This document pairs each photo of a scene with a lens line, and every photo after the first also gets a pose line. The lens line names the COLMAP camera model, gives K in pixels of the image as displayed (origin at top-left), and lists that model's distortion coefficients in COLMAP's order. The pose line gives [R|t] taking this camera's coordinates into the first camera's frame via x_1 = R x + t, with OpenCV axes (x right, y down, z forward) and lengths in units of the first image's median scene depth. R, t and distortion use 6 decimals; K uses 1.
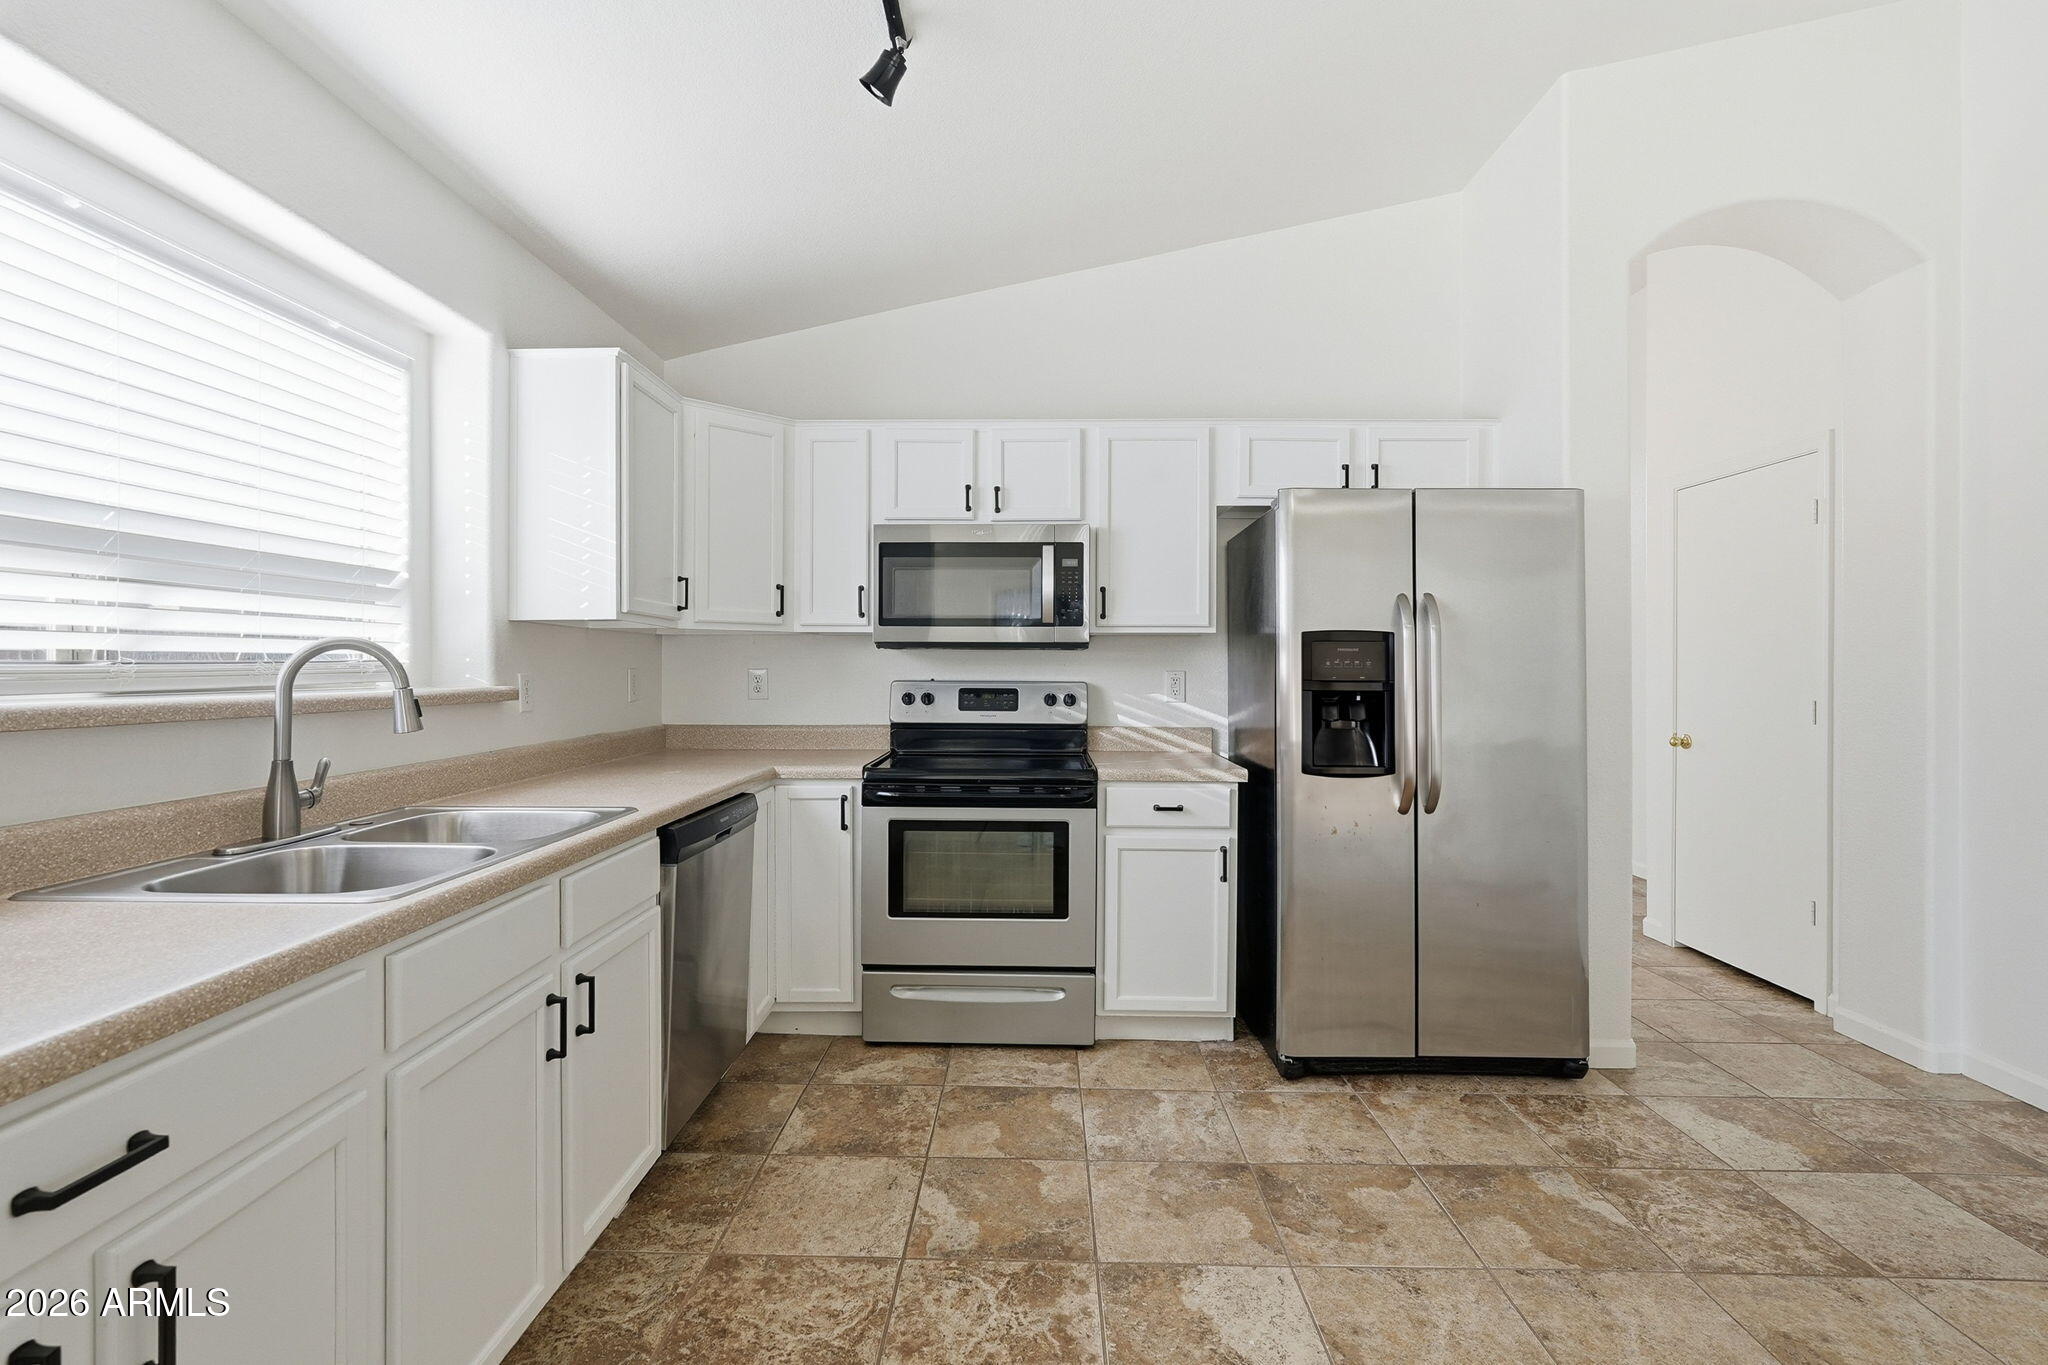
lens RADIAL K [[931.5, 0, 1024.0], [0, 931.5, 657.4], [0, 0, 1]] dist [-0.010832, 0.008100]
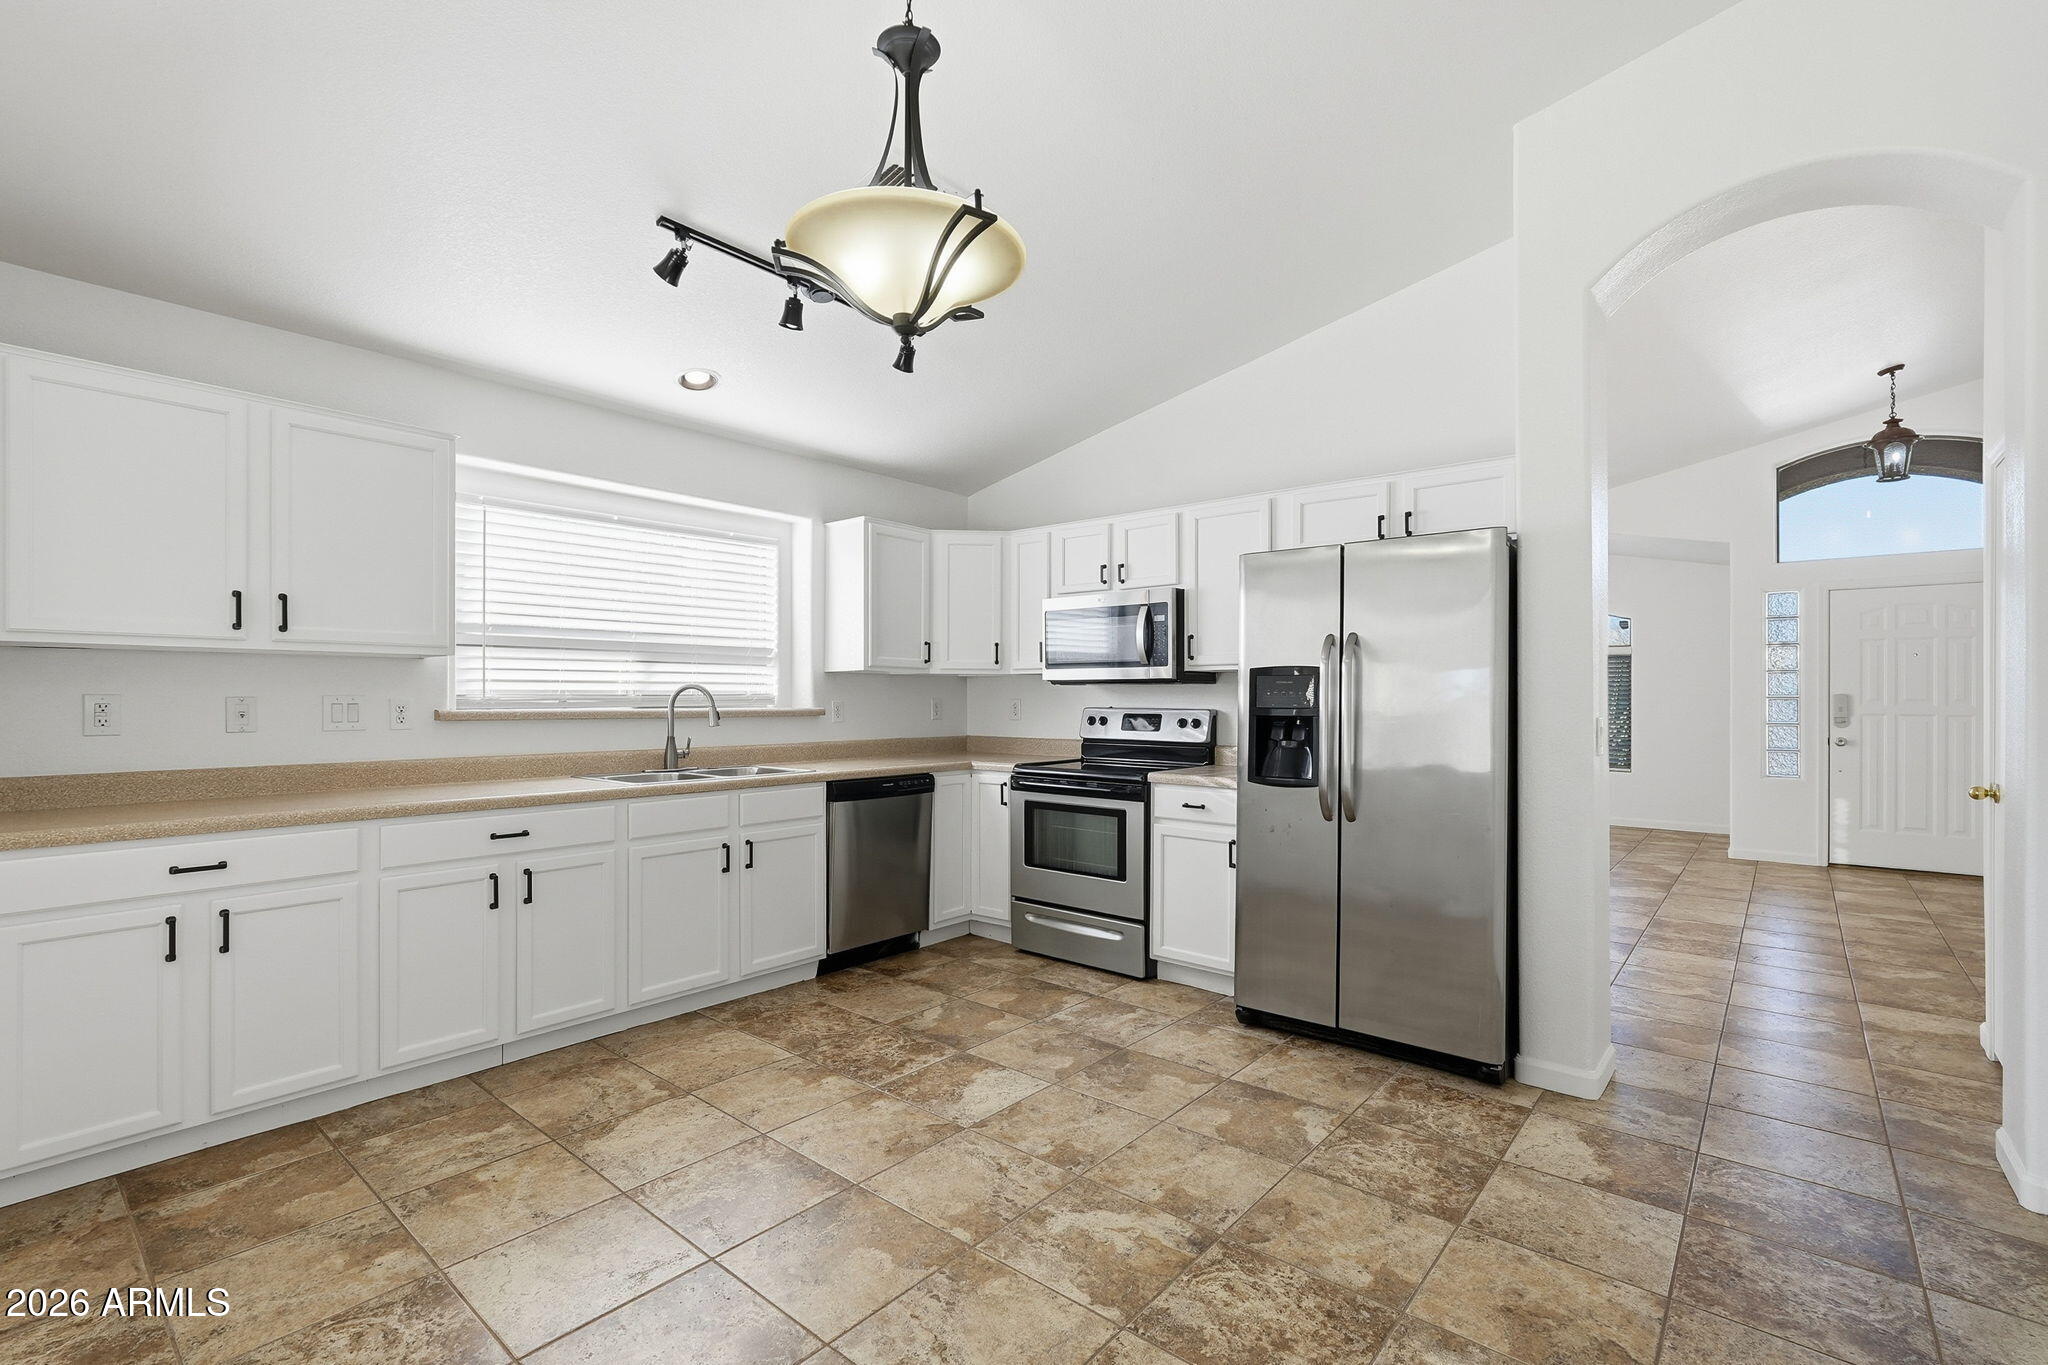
lens RADIAL K [[913.9, 0, 1017.5], [0, 913.9, 690.5], [0, 0, 1]] dist [-0.011939, 0.008663]
pose [[0.773970, -0.007349, -0.633179, 0.837126], [0.006417, 0.999972, -0.003762, 0.005089], [0.633189, -0.001151, 0.773996, -0.146710]]
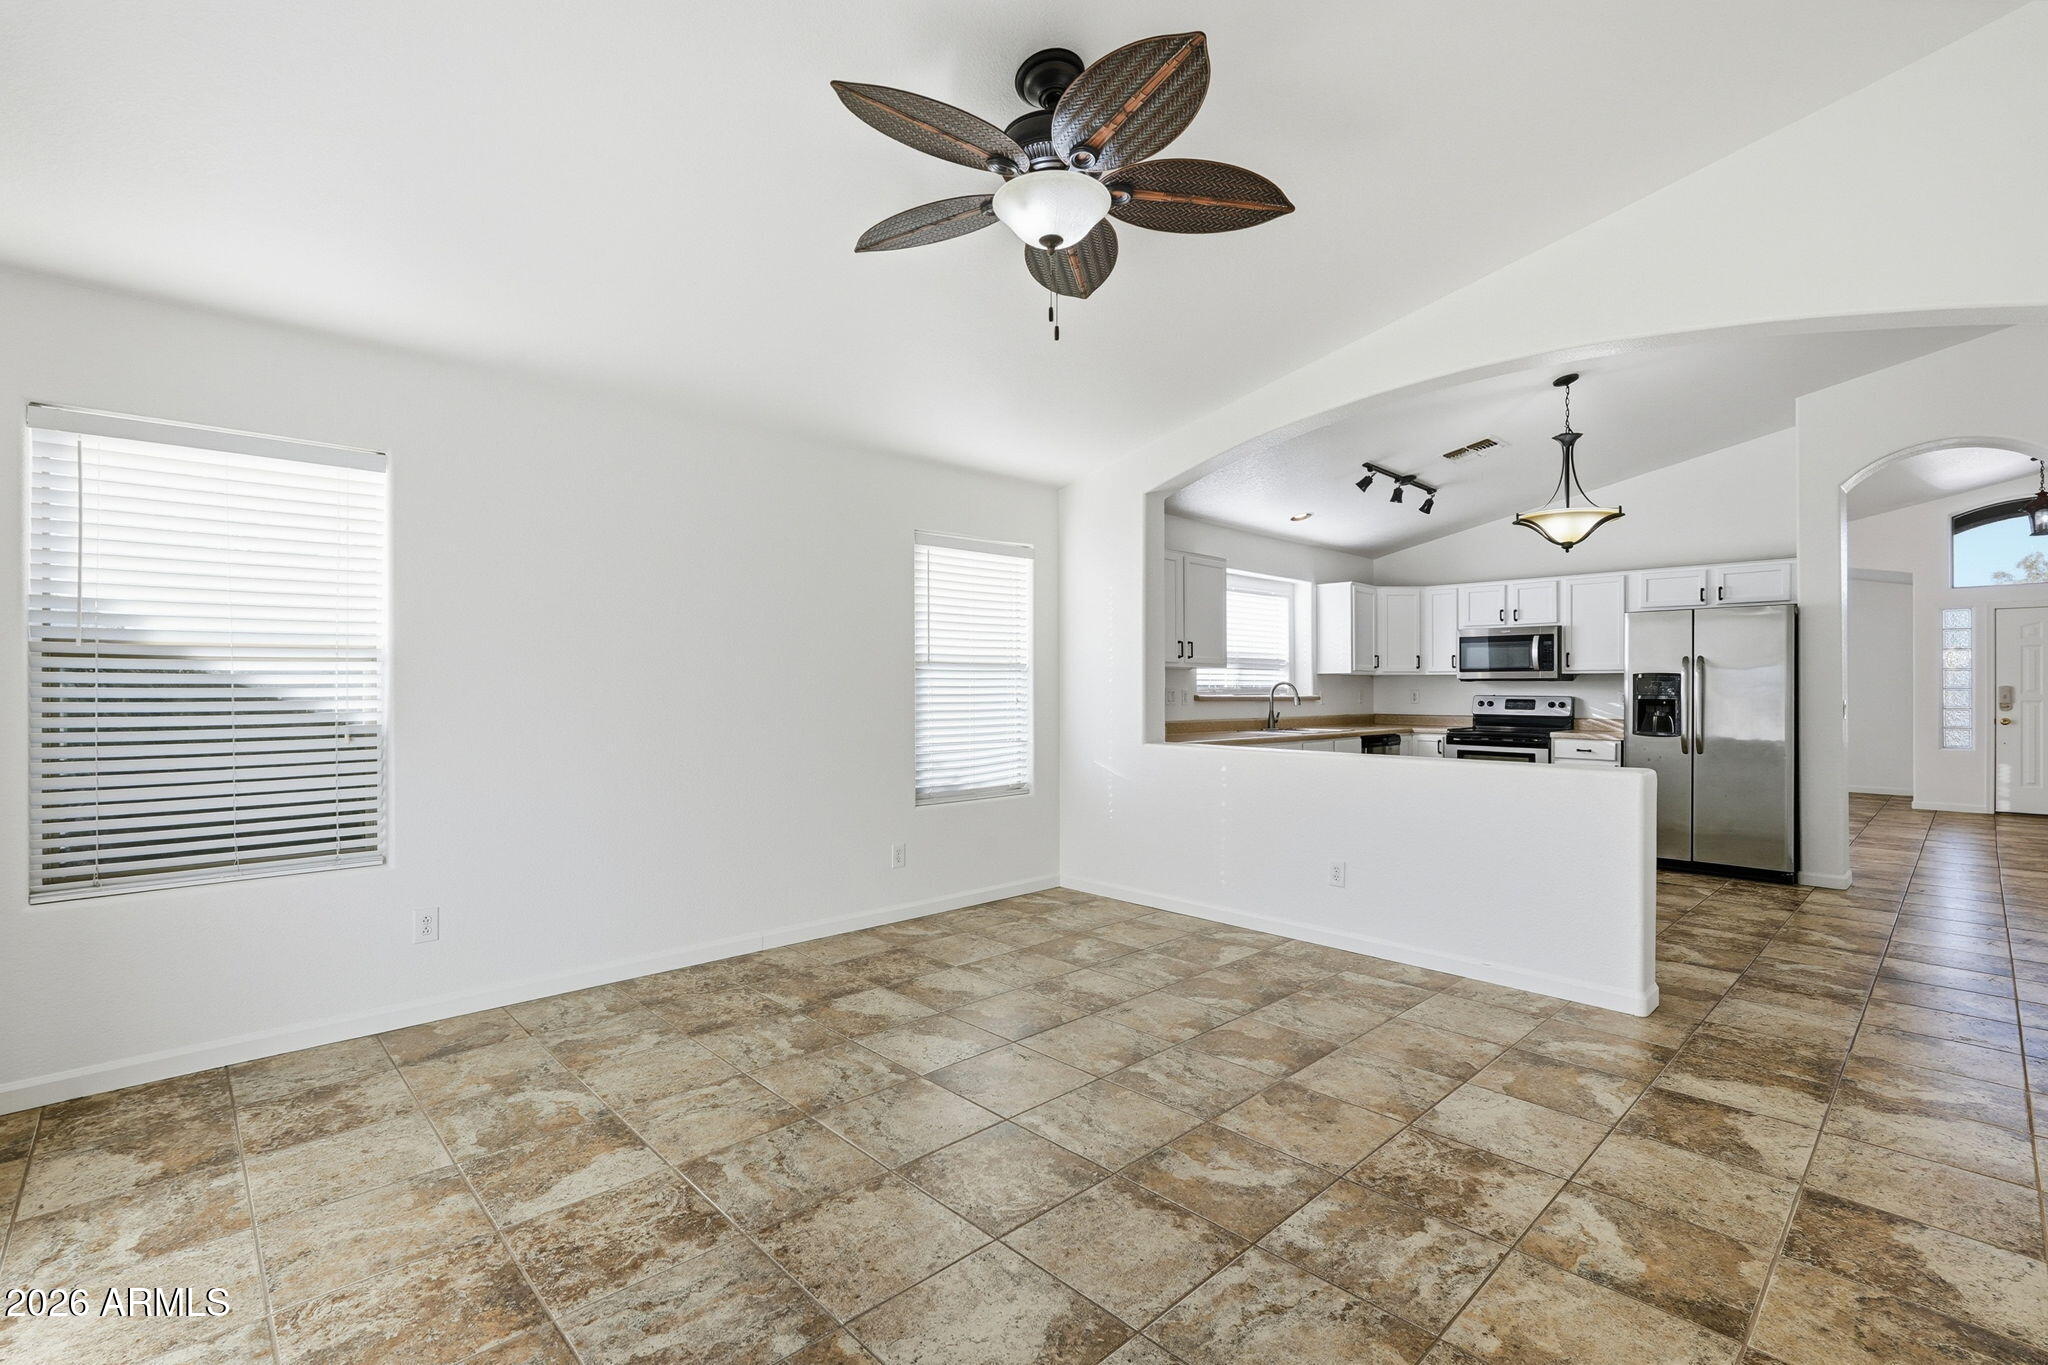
lens RADIAL K [[913.9, 0, 1017.5], [0, 913.9, 690.5], [0, 0, 1]] dist [-0.011939, 0.008663]
pose [[0.700040, -0.001811, -0.714101, 0.853081], [0.007166, 0.999964, 0.004490, -0.006437], [0.714067, -0.008261, 0.700028, -1.713421]]
